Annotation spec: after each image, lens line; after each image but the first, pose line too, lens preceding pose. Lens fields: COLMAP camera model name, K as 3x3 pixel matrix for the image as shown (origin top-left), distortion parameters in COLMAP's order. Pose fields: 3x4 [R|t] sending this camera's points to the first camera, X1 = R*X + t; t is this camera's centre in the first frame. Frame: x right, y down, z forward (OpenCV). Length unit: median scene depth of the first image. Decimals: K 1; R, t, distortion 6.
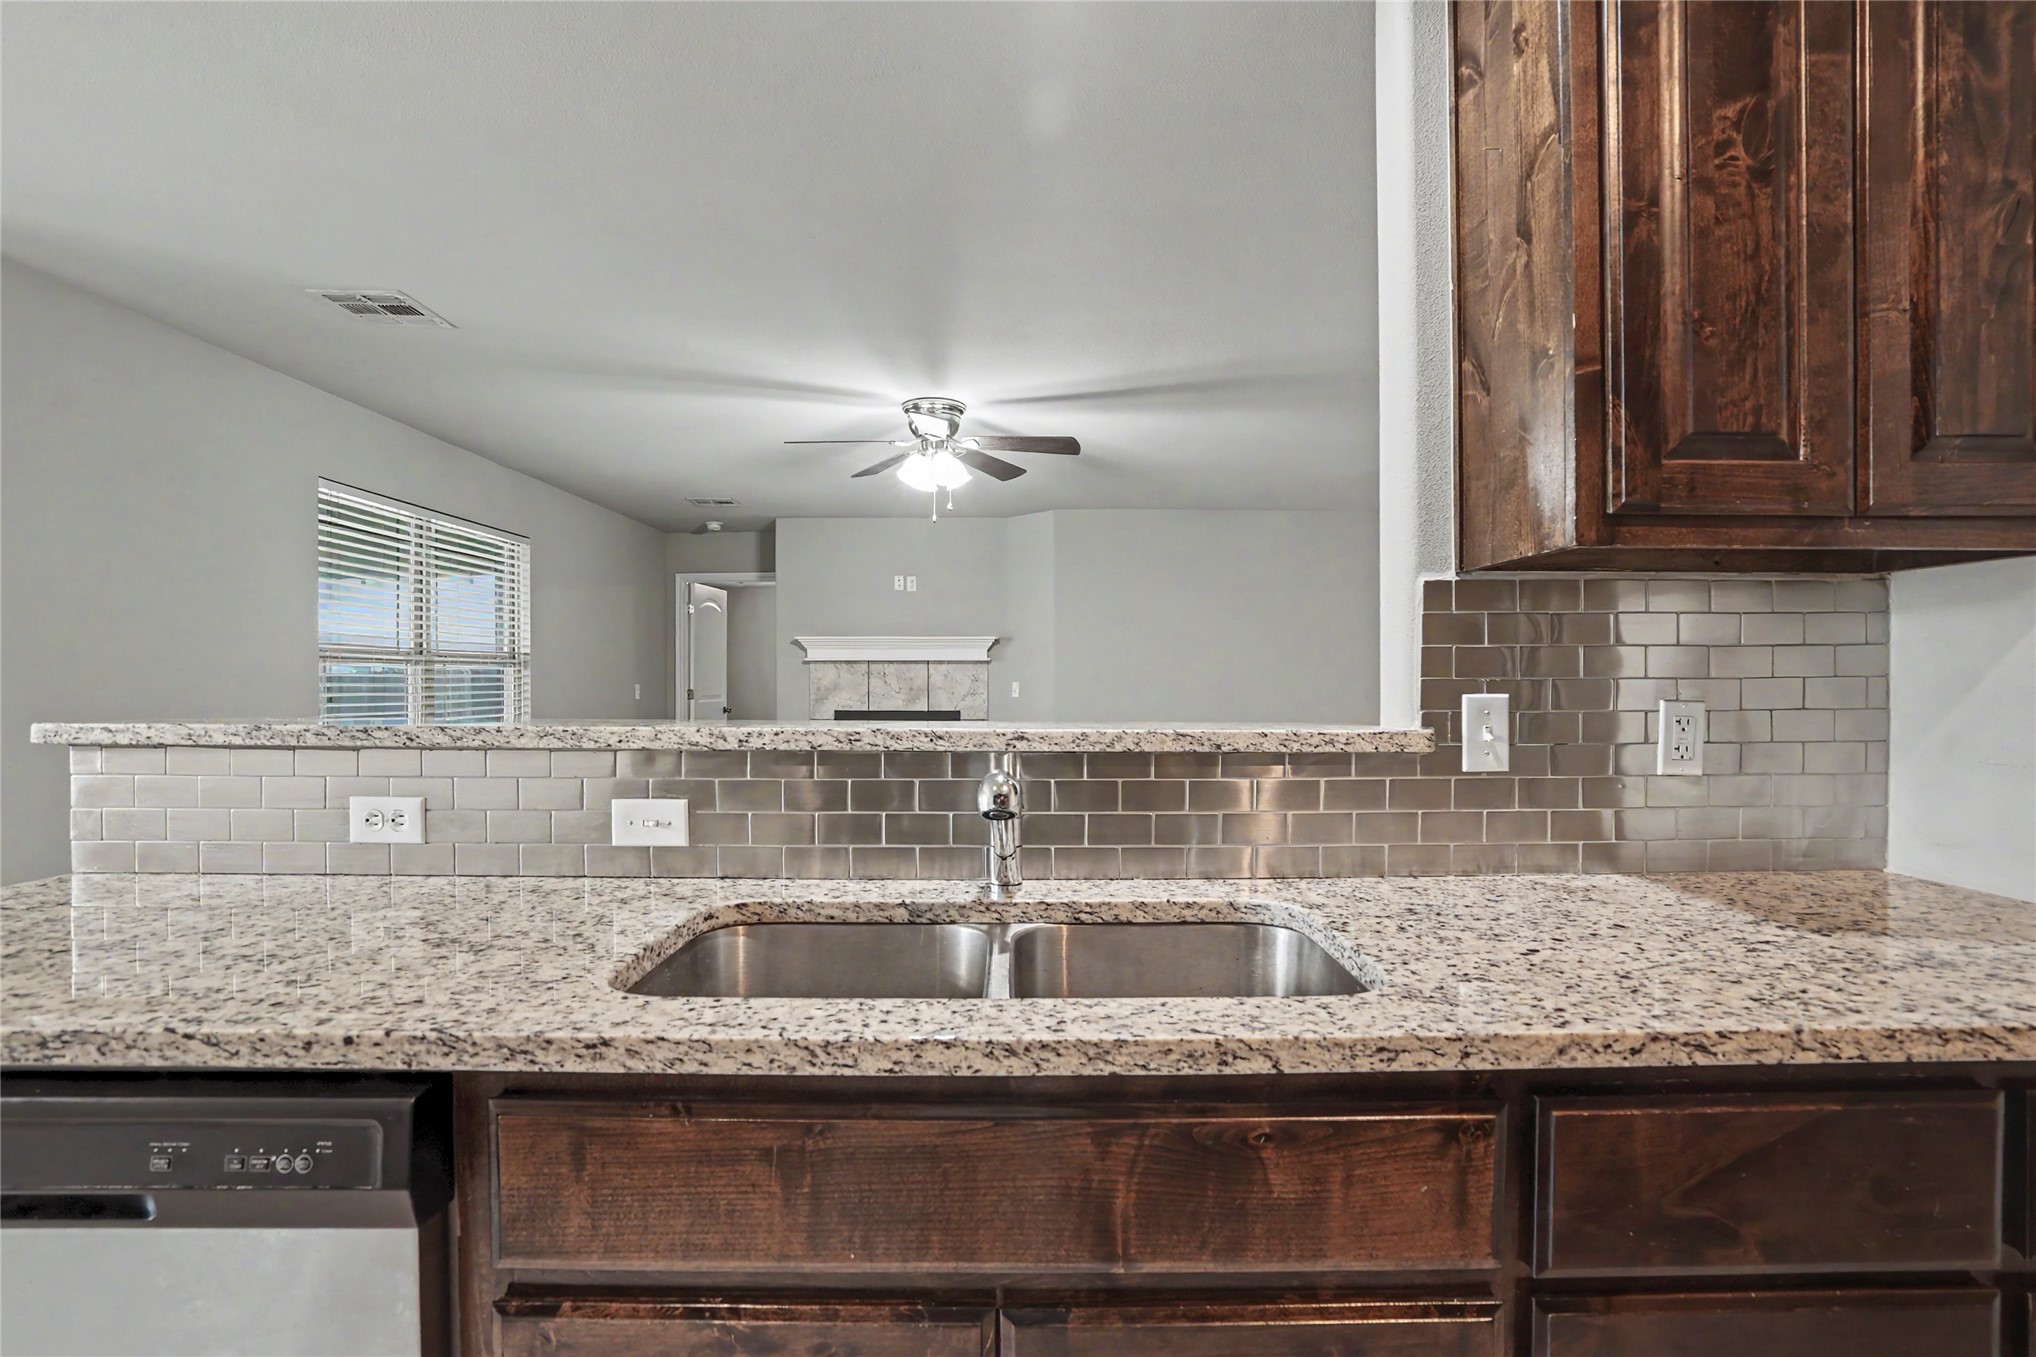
lens RADIAL K [[976.6, 0, 1016.7], [0, 976.6, 676.7], [0, 0, 1]] dist [-0.050010, 0.016324]
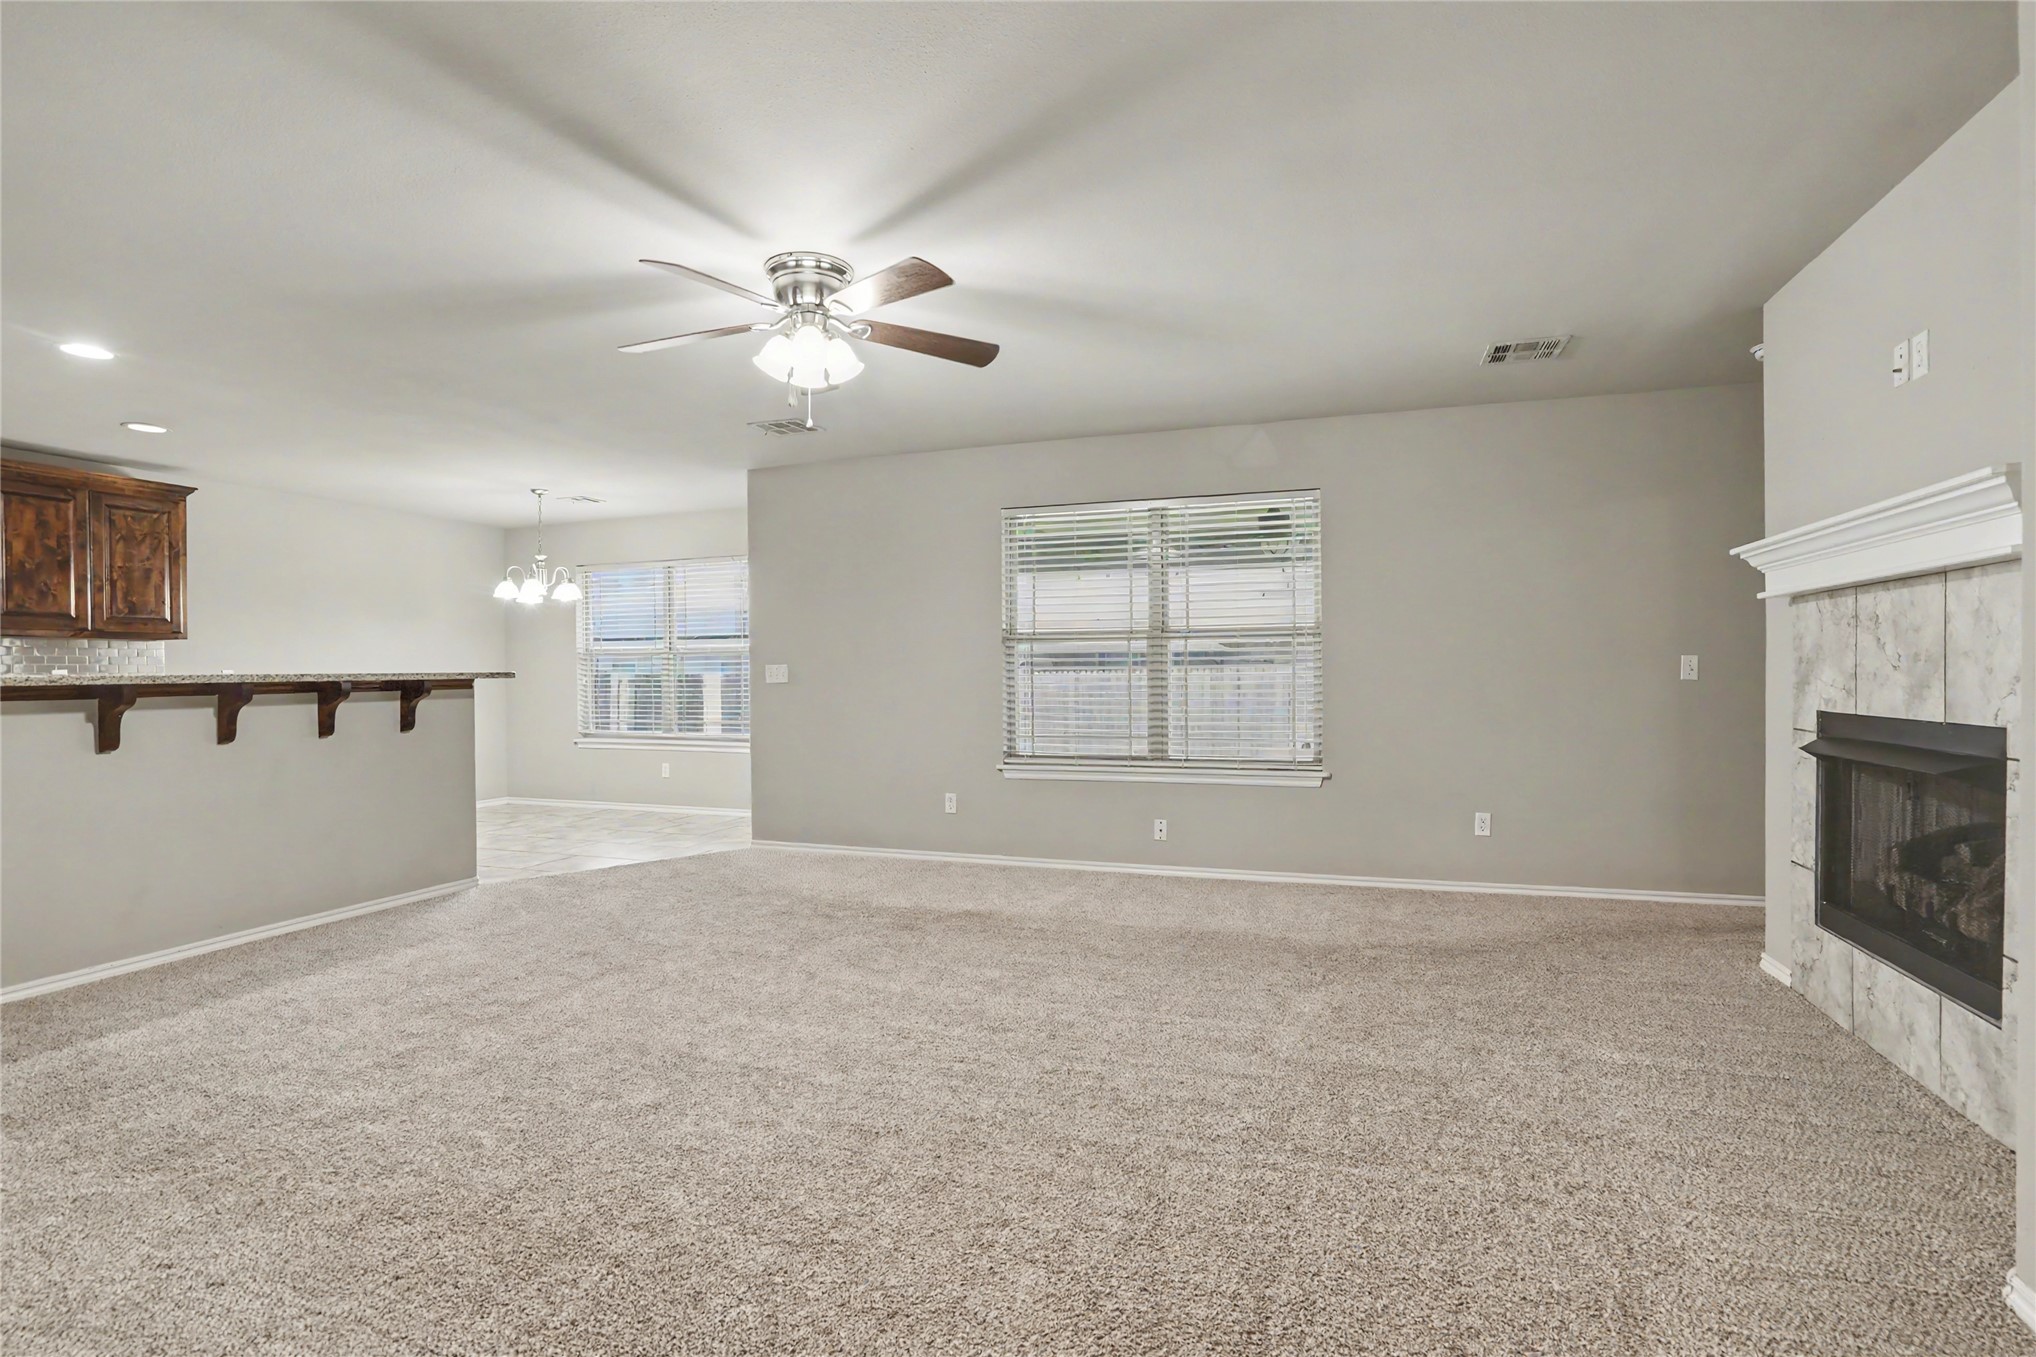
lens RADIAL K [[976.6, 0, 1037.6], [0, 976.6, 669.9], [0, 0, 1]] dist [-0.050010, 0.016324]
pose [[-0.331627, 0.003608, -0.943404, 0.317973], [0.013005, 0.999915, -0.000748, 0.013544], [0.943321, -0.012517, -0.331646, 0.818567]]
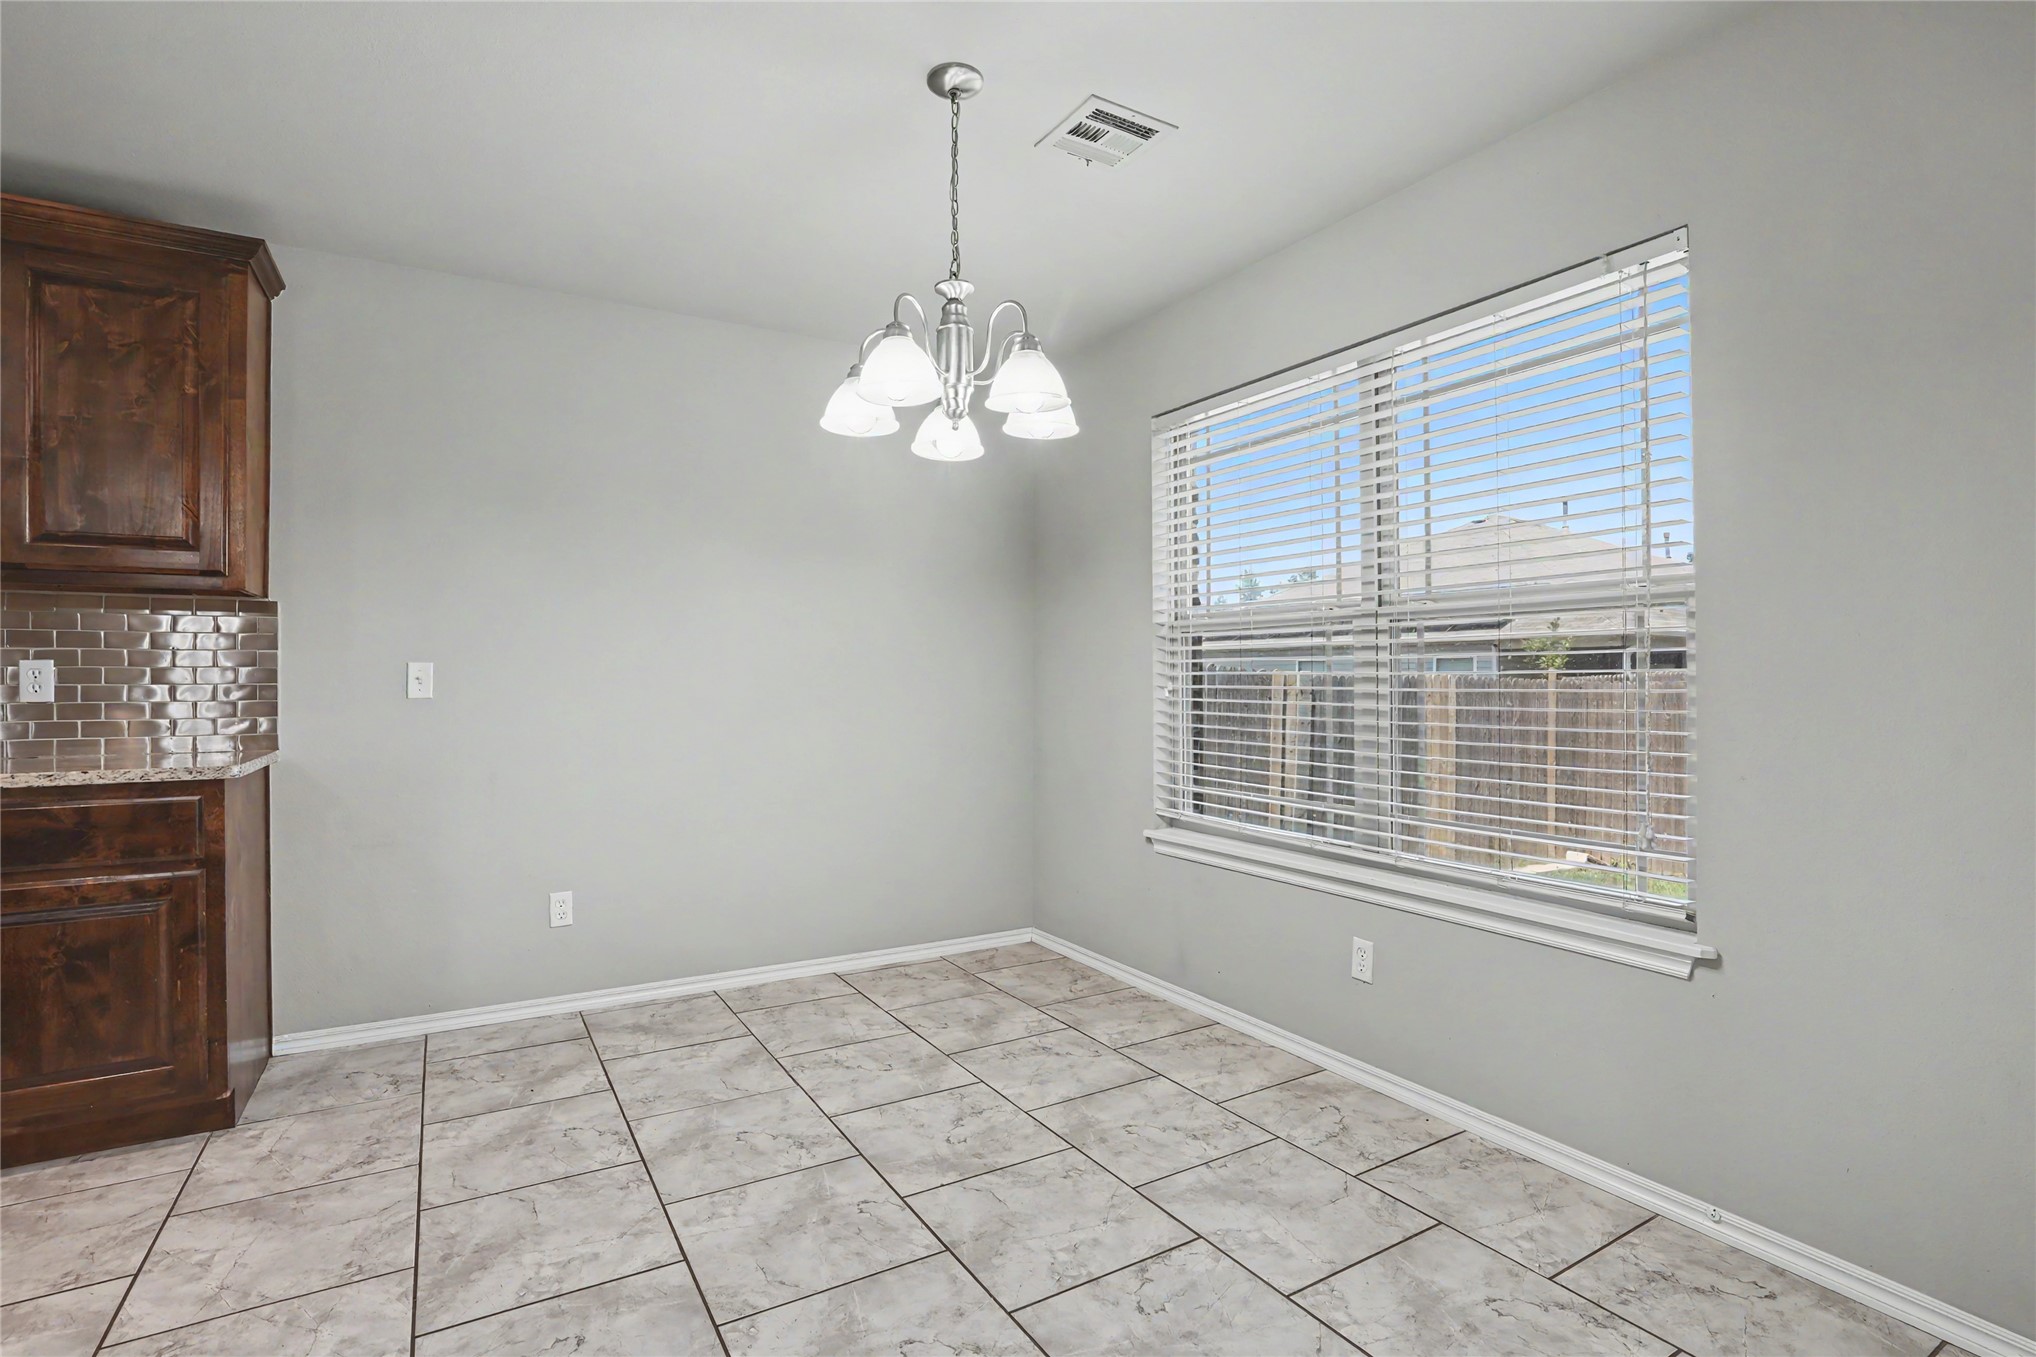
lens RADIAL K [[976.6, 0, 1019.6], [0, 976.6, 659.0], [0, 0, 1]] dist [-0.050010, 0.016324]
pose [[-0.863541, -0.002978, -0.504270, -0.258237], [0.007592, 0.999792, -0.018905, 0.011960], [0.504222, -0.020154, -0.863339, 0.327425]]
